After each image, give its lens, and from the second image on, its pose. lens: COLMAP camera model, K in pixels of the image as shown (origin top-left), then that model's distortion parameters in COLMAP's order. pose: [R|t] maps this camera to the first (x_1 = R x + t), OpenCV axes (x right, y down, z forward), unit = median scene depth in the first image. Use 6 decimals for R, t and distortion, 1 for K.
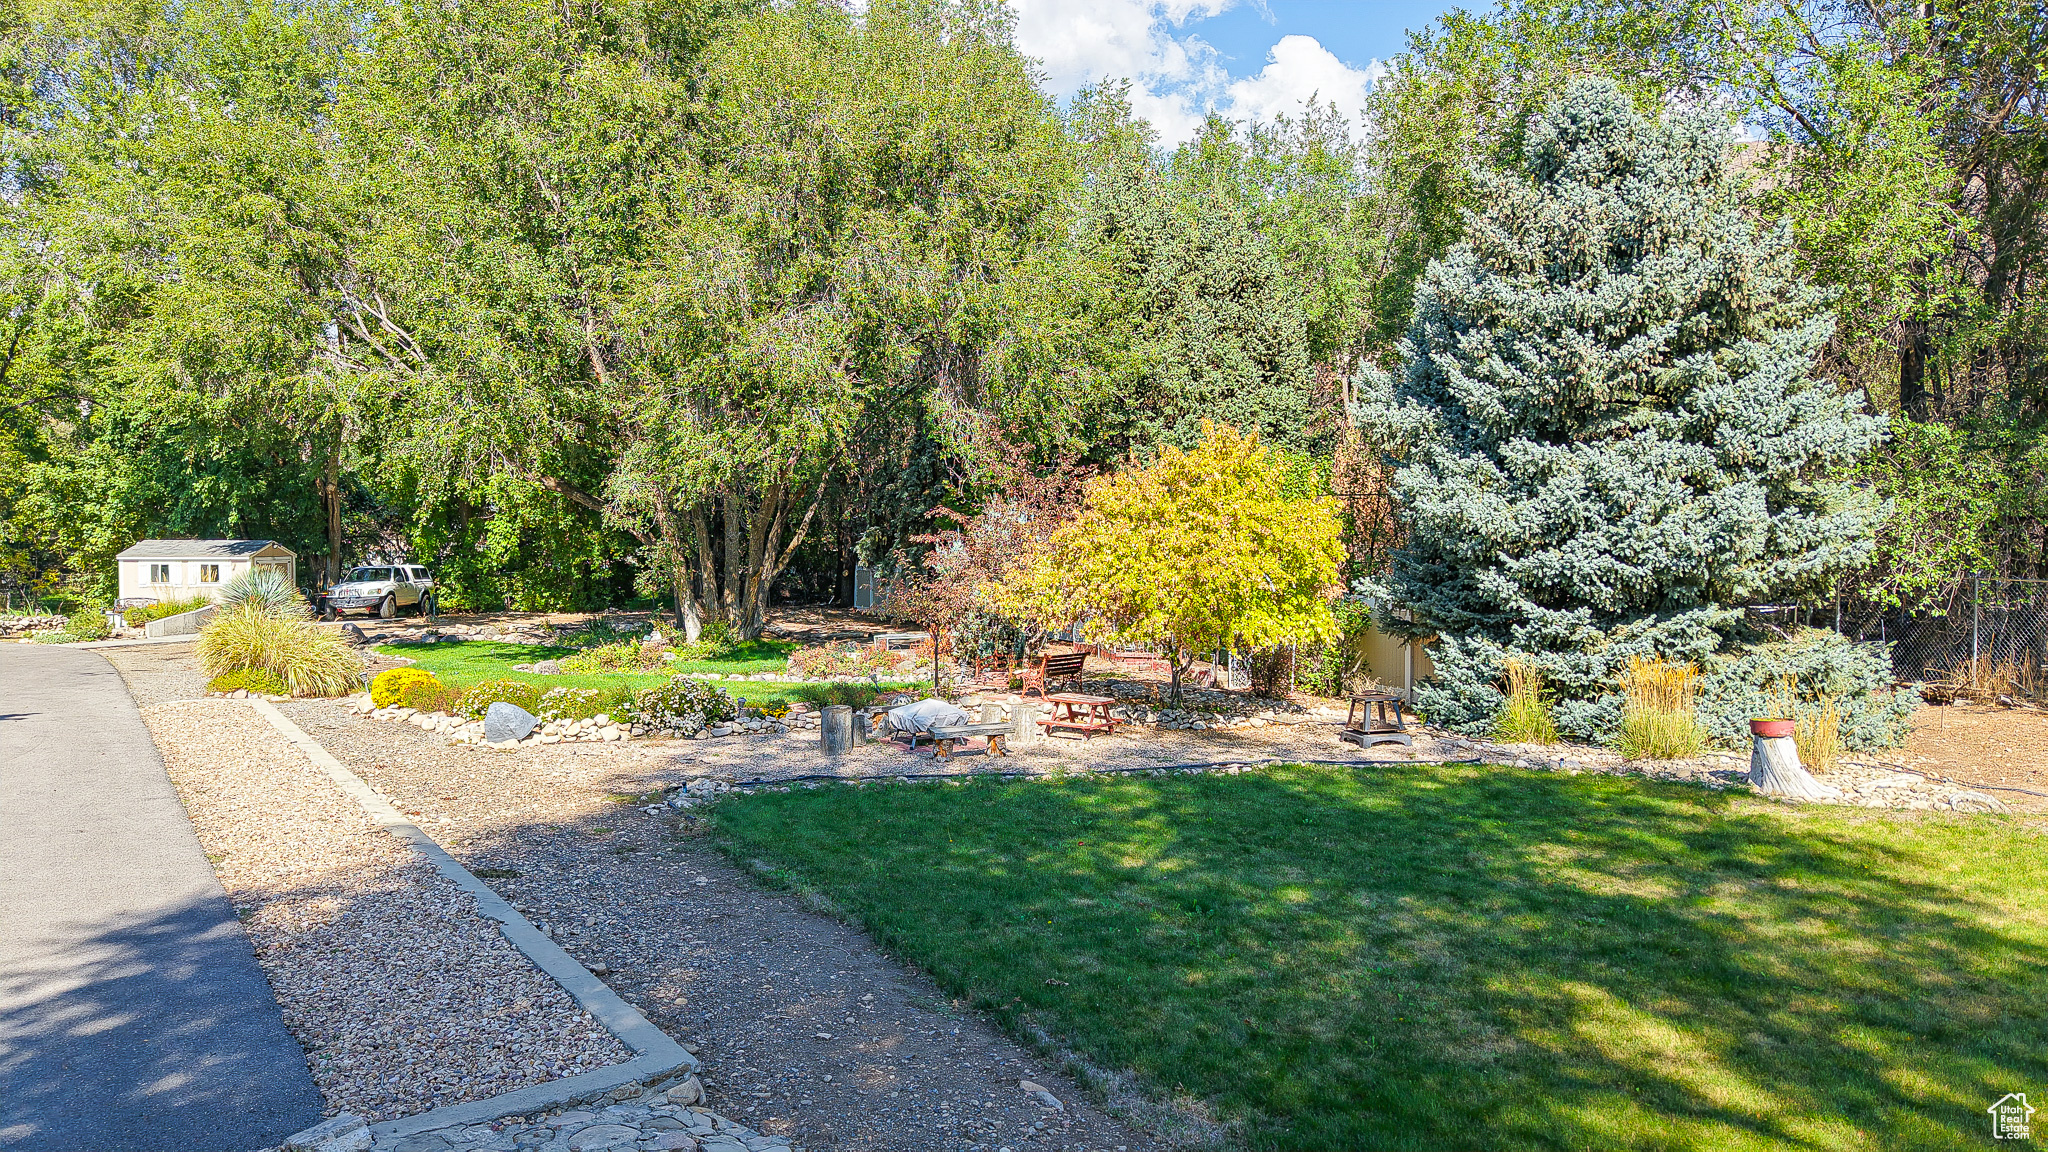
lens RADIAL K [[1339.2, 0, 1092.9], [0, 1339.2, 577.0], [0, 0, 1]] dist [0.018986, -0.021373]
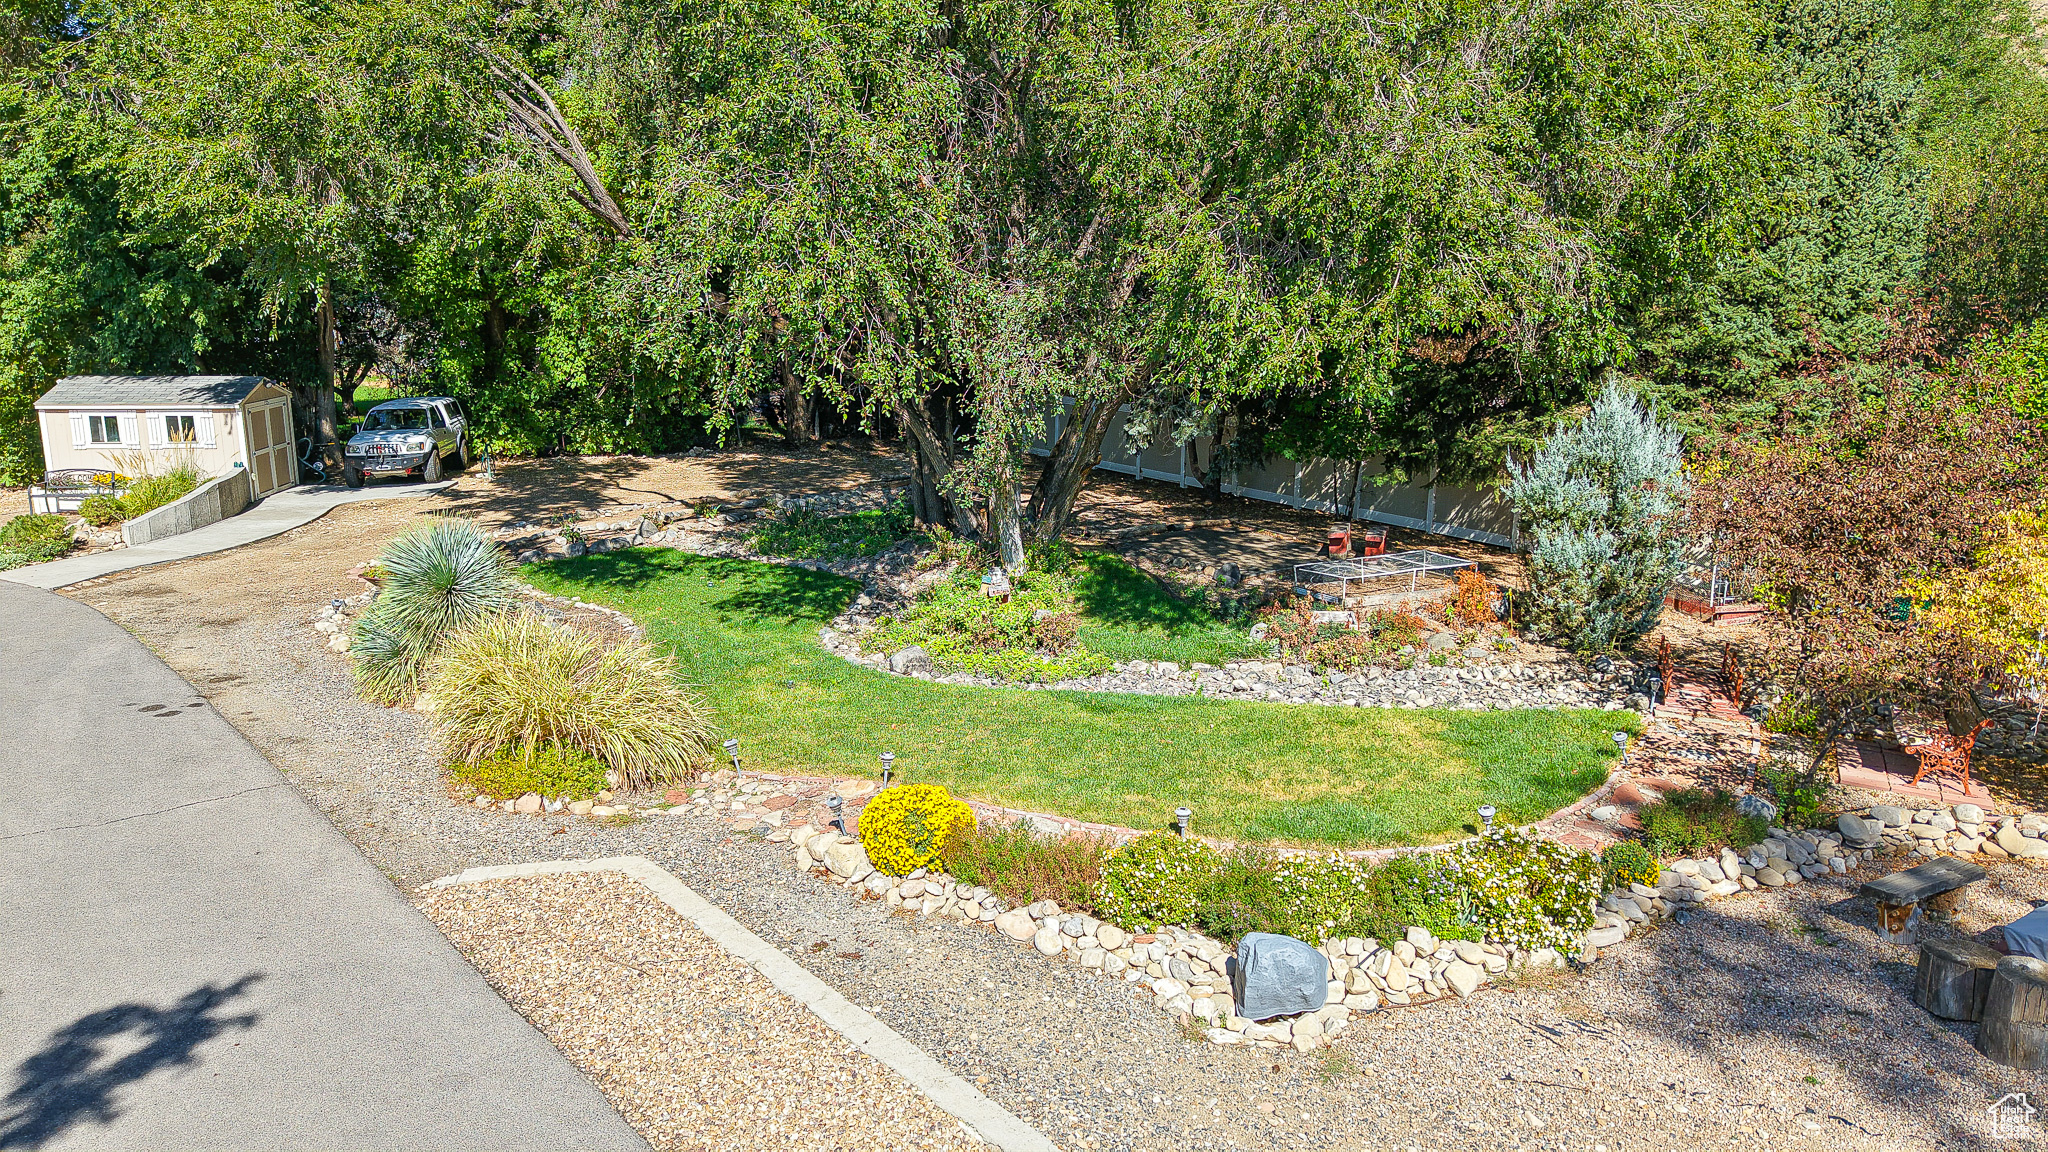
lens RADIAL K [[1270.7, 0, 1076.9], [0, 1270.7, 576.4], [0, 0, 1]] dist [-0.002586, -0.000085]
pose [[0.991543, -0.009814, 0.129403, -0.538180], [-0.015723, 0.980708, 0.194847, -0.117972], [-0.128819, -0.195234, 0.972260, 0.551037]]
